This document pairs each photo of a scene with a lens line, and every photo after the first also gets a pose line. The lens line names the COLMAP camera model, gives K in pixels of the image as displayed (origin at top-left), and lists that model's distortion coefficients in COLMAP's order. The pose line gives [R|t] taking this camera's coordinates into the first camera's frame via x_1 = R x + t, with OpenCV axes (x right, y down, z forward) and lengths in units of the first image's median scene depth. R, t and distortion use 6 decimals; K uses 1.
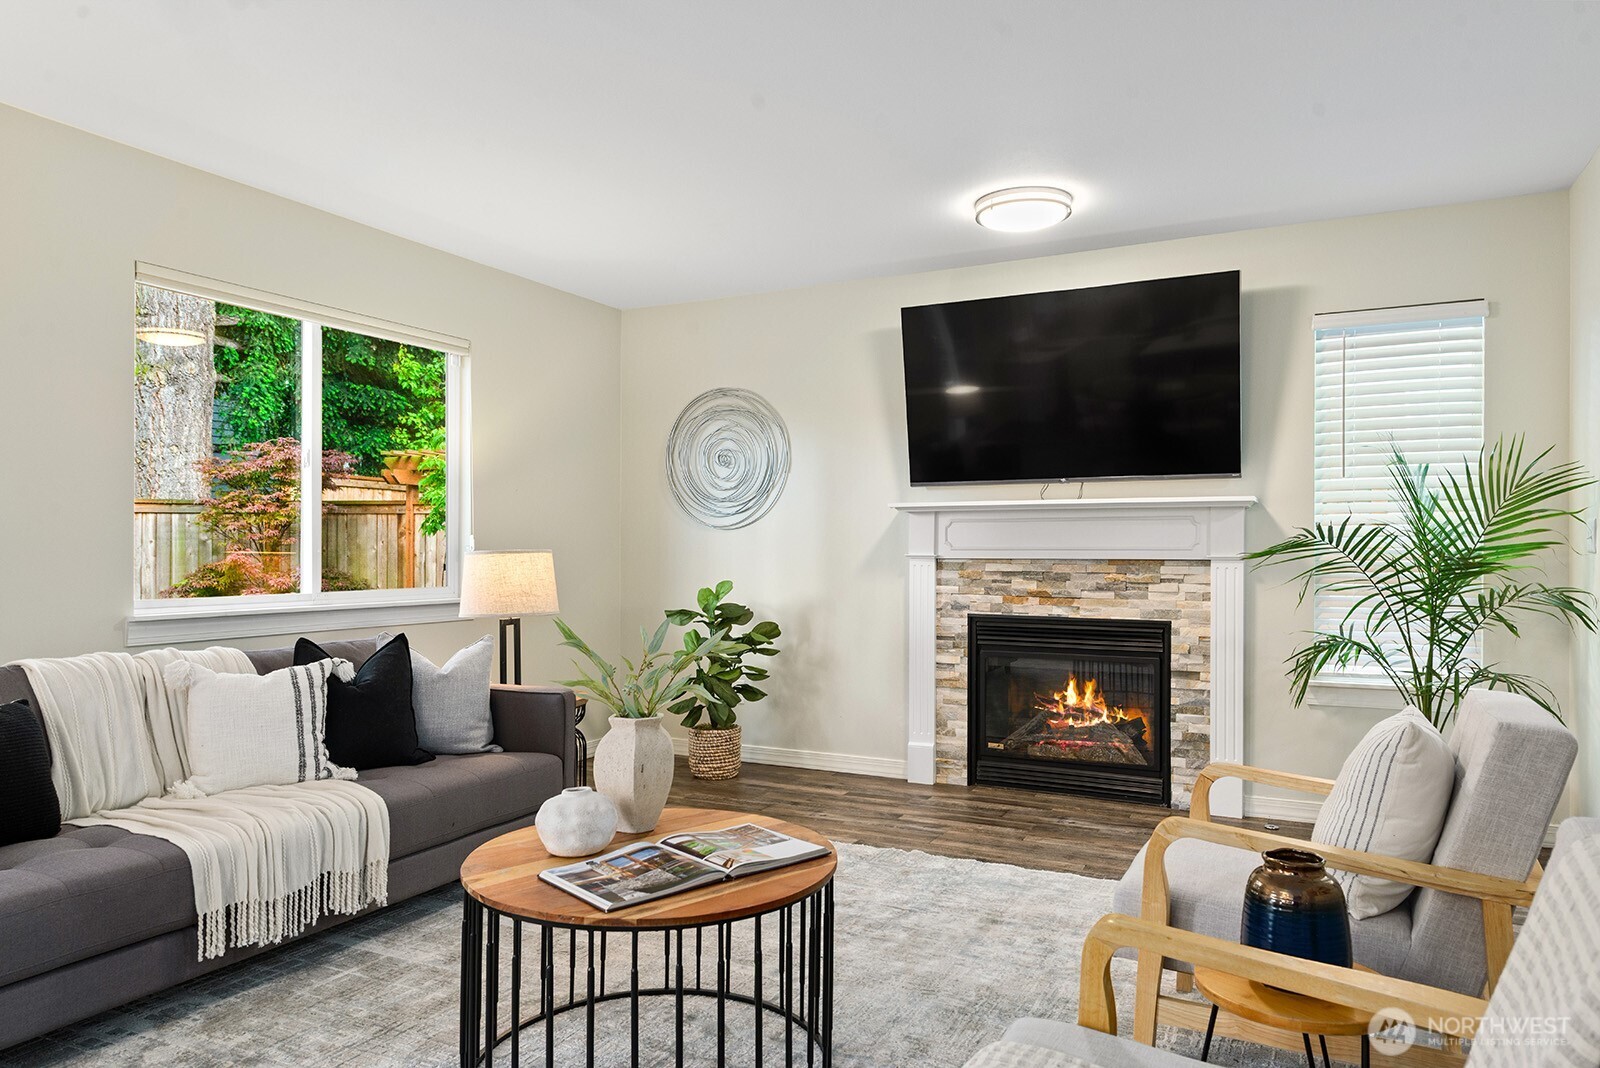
lens RADIAL K [[1054.5, 0, 795.9], [0, 1054.5, 540.1], [0, 0, 1]] dist [0.002856, -0.000227]
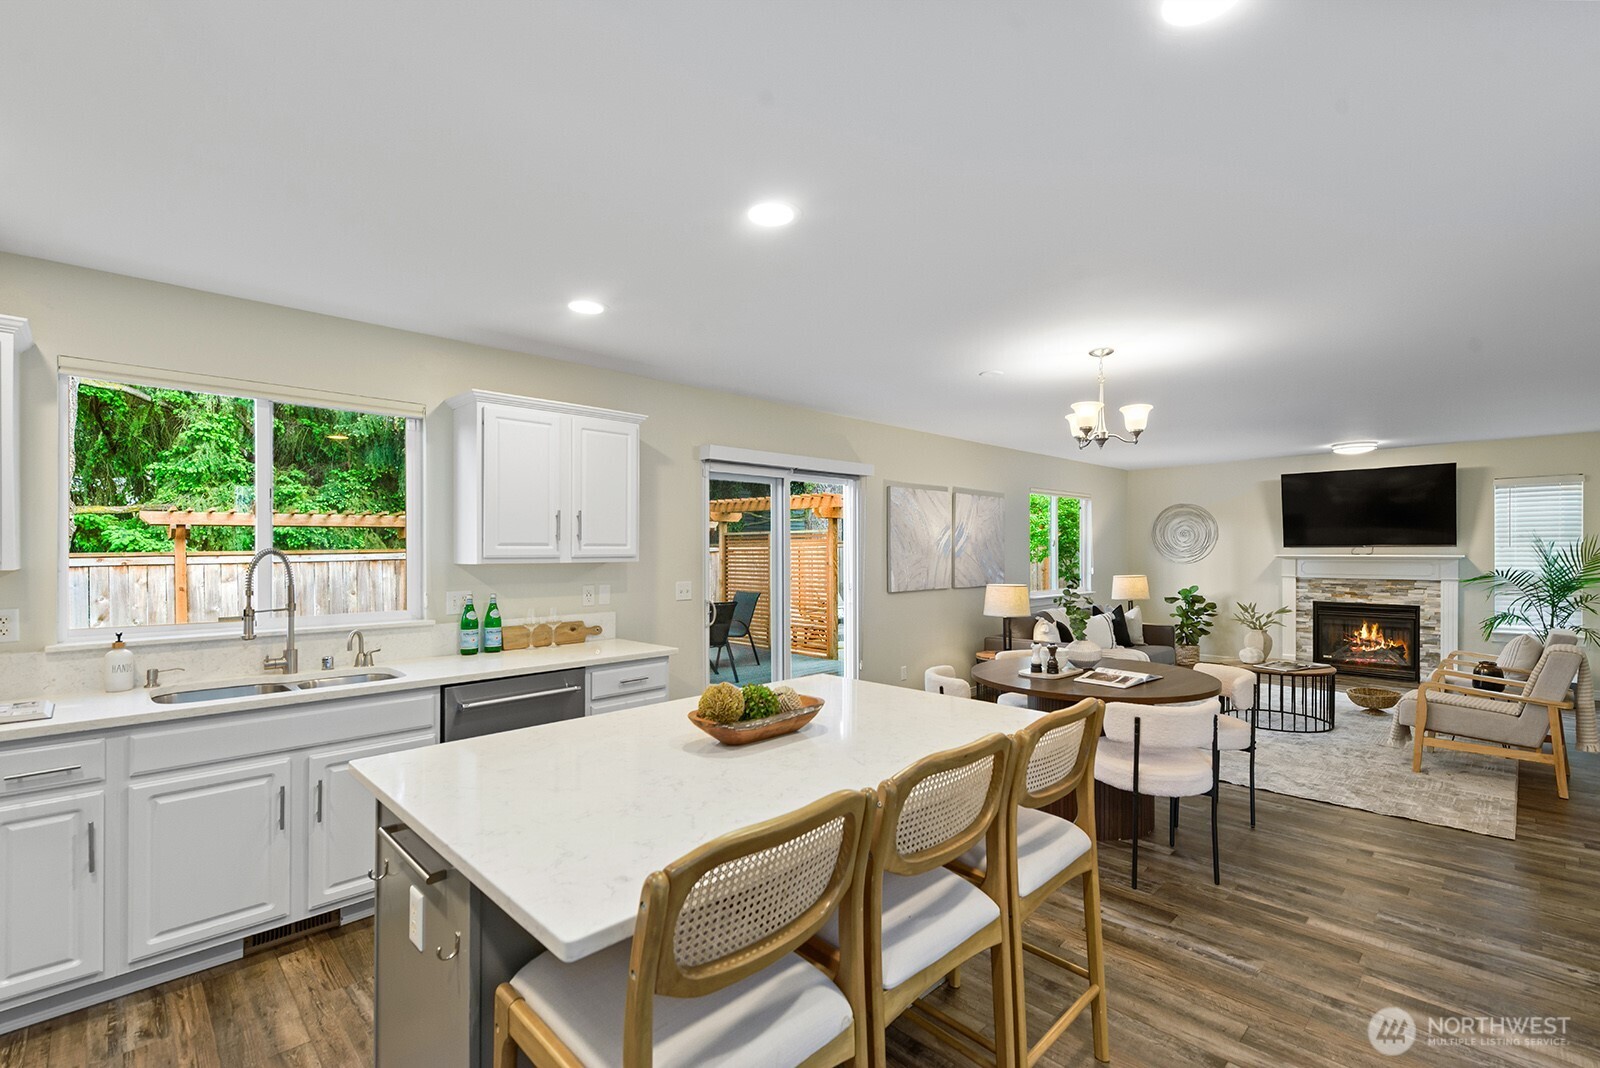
lens RADIAL K [[705.6, 0, 805.0], [0, 705.6, 549.5], [0, 0, 1]] dist [0.005609, -0.002627]
pose [[0.951198, -0.004857, -0.308543, -0.472426], [0.007033, 0.999958, 0.005940, -0.069646], [0.308501, -0.007820, 0.951192, -0.951168]]
